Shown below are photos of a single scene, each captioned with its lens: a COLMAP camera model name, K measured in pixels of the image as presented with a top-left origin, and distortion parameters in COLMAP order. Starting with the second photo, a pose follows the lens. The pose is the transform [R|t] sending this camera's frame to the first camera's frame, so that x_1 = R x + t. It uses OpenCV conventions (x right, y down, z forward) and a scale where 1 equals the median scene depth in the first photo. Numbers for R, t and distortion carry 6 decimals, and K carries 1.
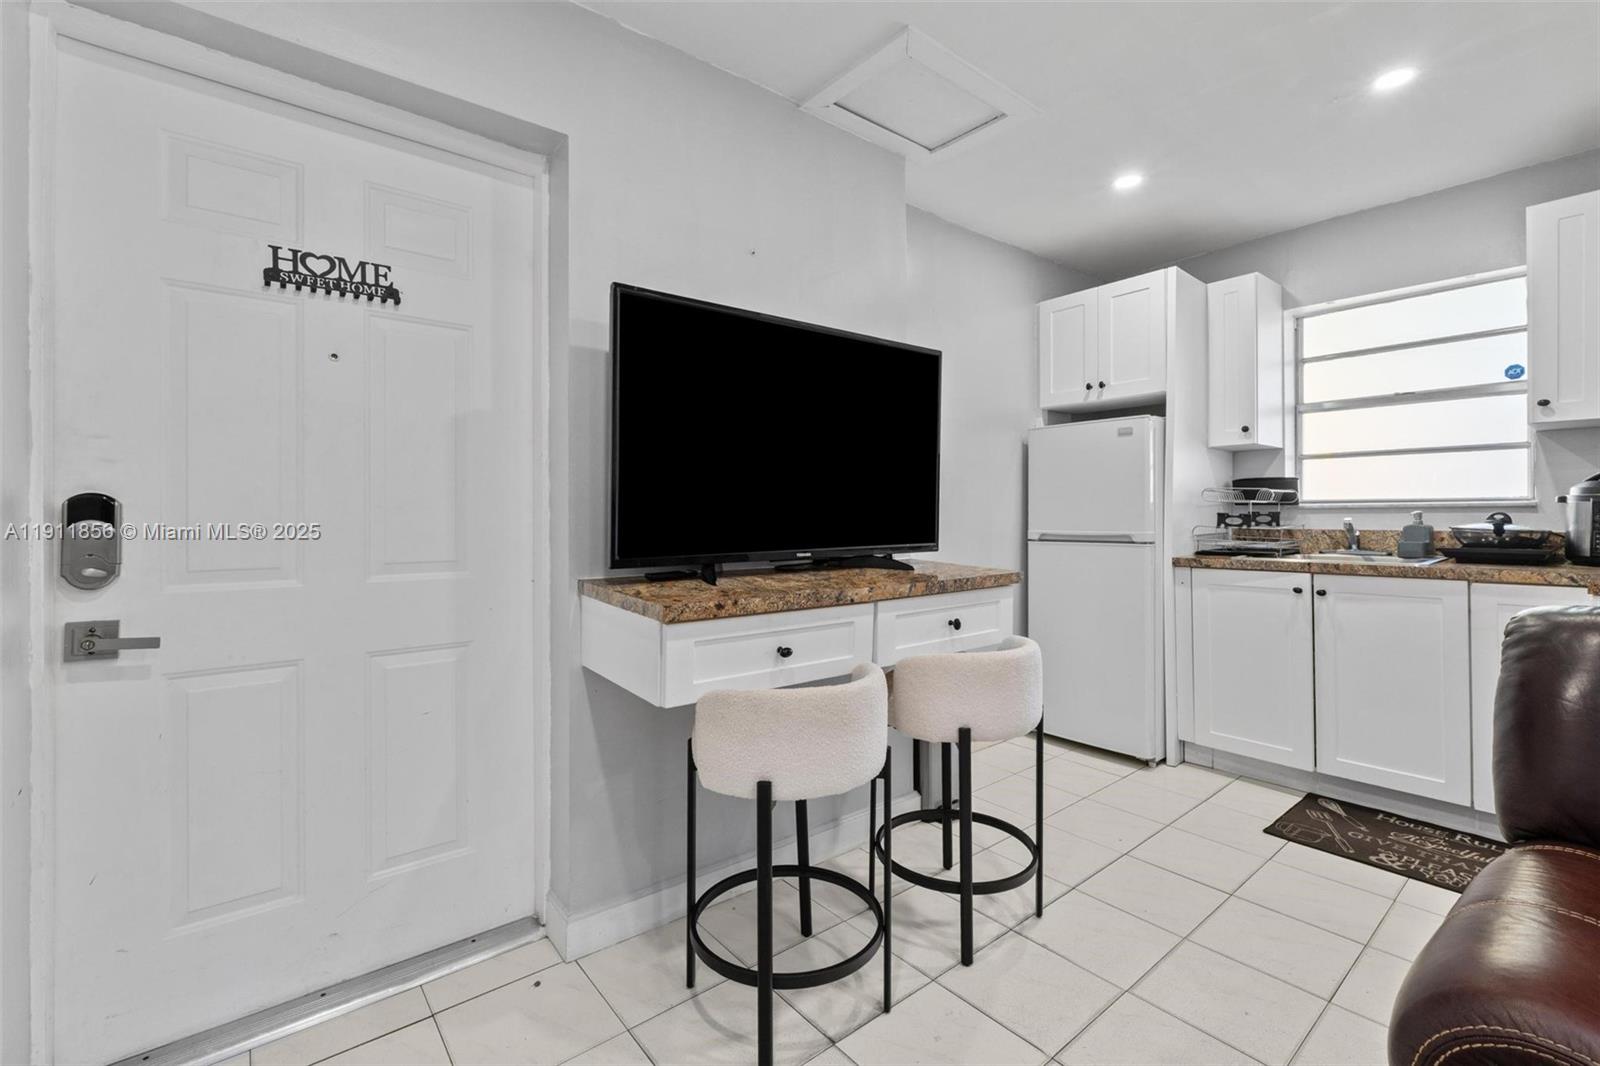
lens RADIAL K [[688.6, 0, 797.0], [0, 688.6, 518.0], [0, 0, 1]] dist [-0.005167, -0.000346]
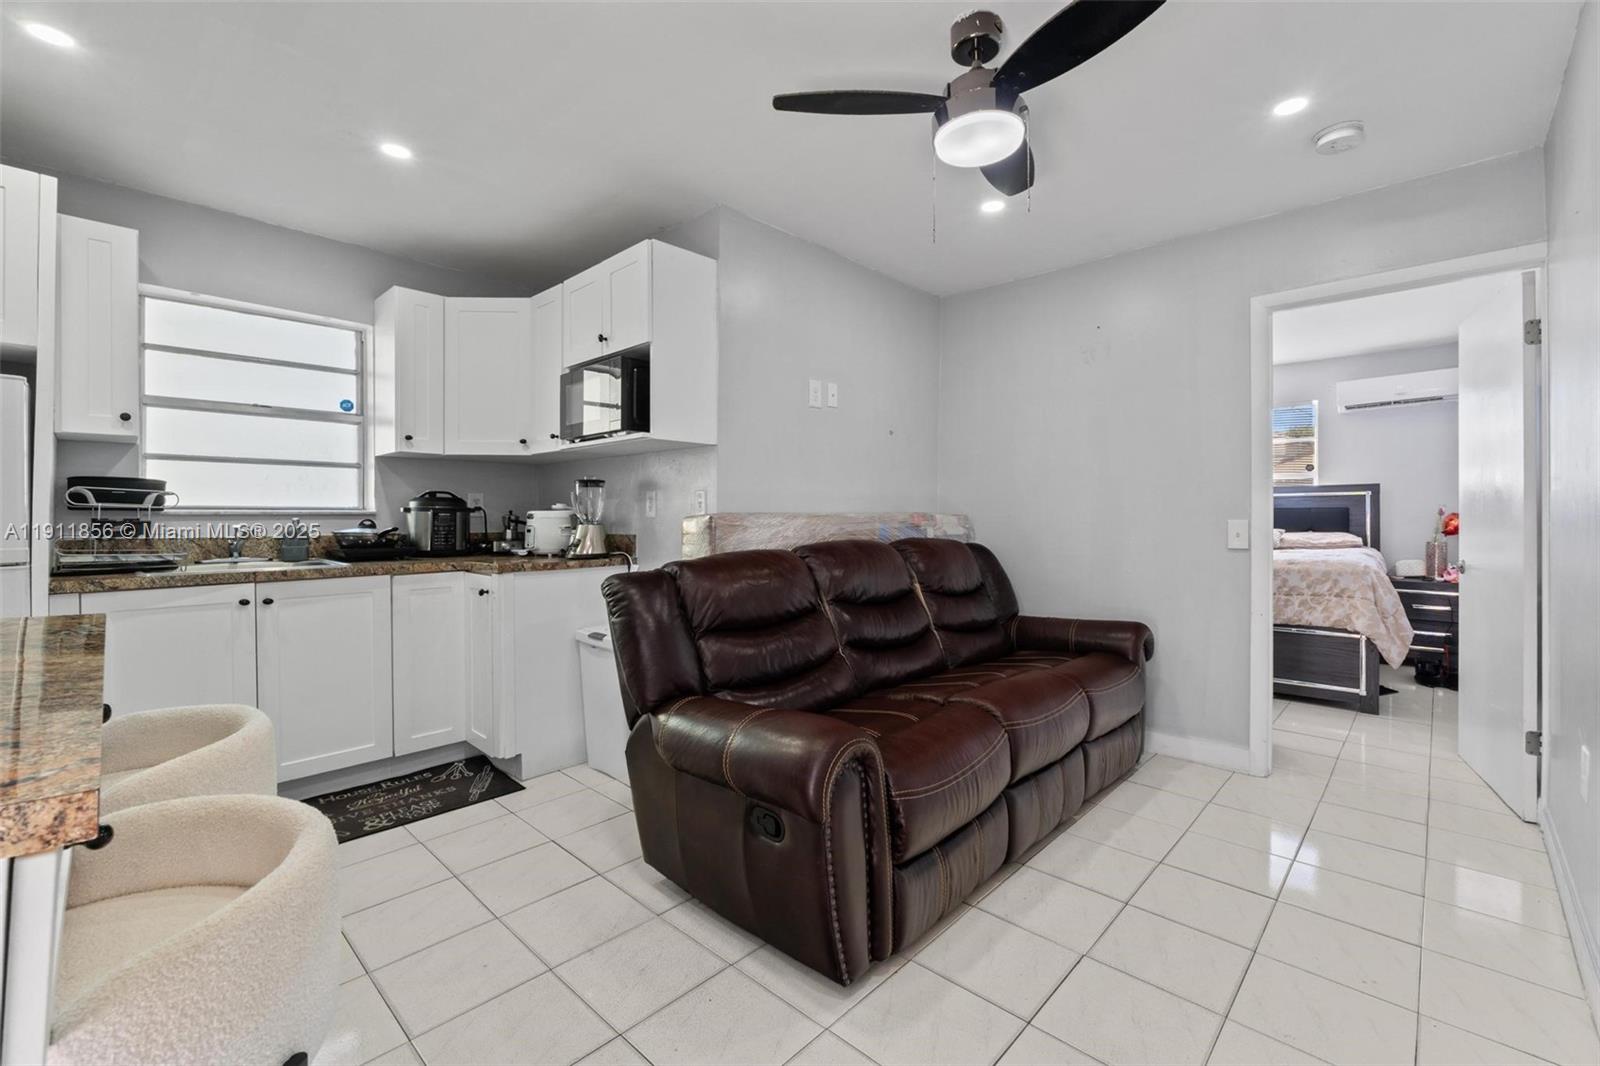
lens RADIAL K [[688.6, 0, 801.5], [0, 688.6, 525.4], [0, 0, 1]] dist [-0.005167, -0.000346]
pose [[-0.142715, -0.006804, 0.989740, -0.309725], [0.007920, 0.999937, 0.008017, -0.001187], [-0.989732, 0.008983, -0.142652, 0.383757]]
